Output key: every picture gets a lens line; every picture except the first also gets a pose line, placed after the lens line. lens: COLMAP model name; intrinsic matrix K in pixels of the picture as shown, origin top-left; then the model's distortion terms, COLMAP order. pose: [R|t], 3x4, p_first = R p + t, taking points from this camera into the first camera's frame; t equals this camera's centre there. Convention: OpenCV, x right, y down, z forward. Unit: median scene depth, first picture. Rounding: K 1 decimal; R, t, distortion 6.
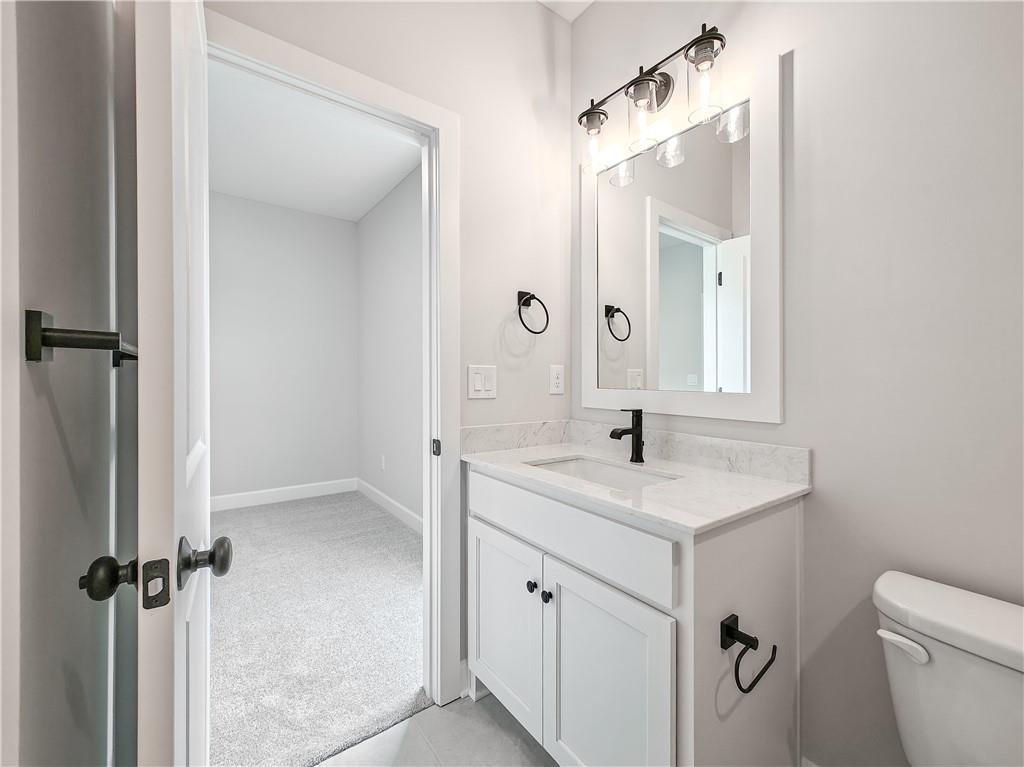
lens RADIAL K [[436.7, 0, 512.2], [0, 436.7, 381.8], [0, 0, 1]] dist [0.002058, -0.000392]
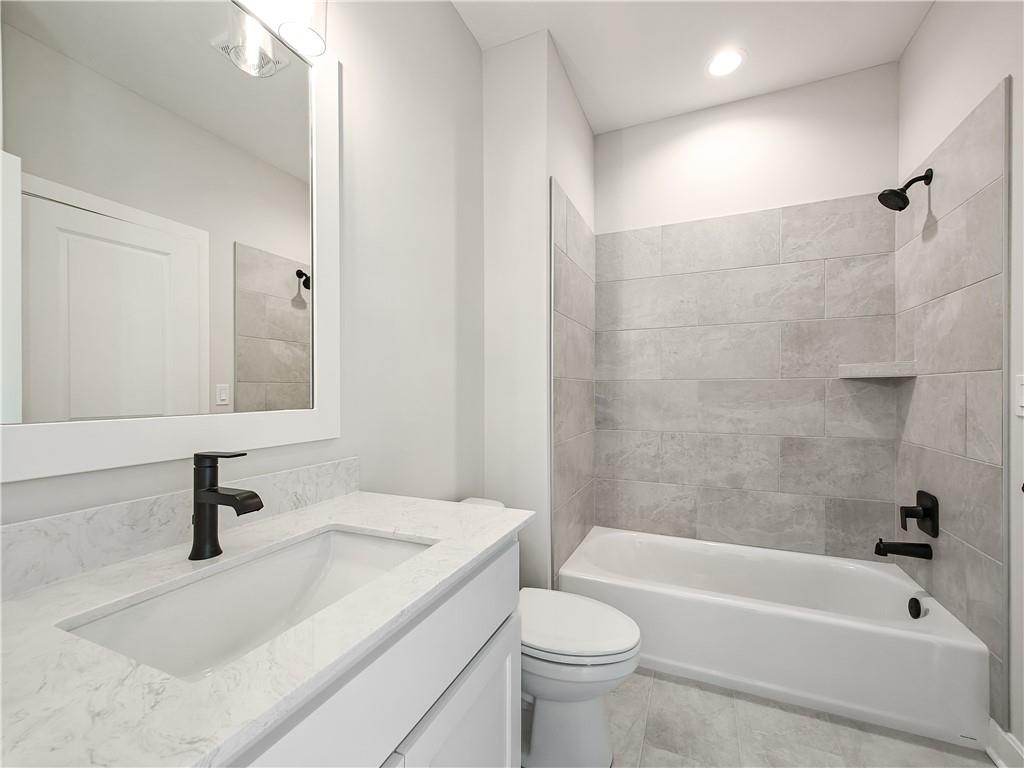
lens RADIAL K [[436.7, 0, 512.2], [0, 436.7, 386.7], [0, 0, 1]] dist [0.002058, -0.000392]
pose [[-0.495581, -0.000686, 0.868562, -0.348205], [0.008103, 0.999953, 0.005413, -0.016826], [-0.868524, 0.009720, -0.495552, 0.929256]]
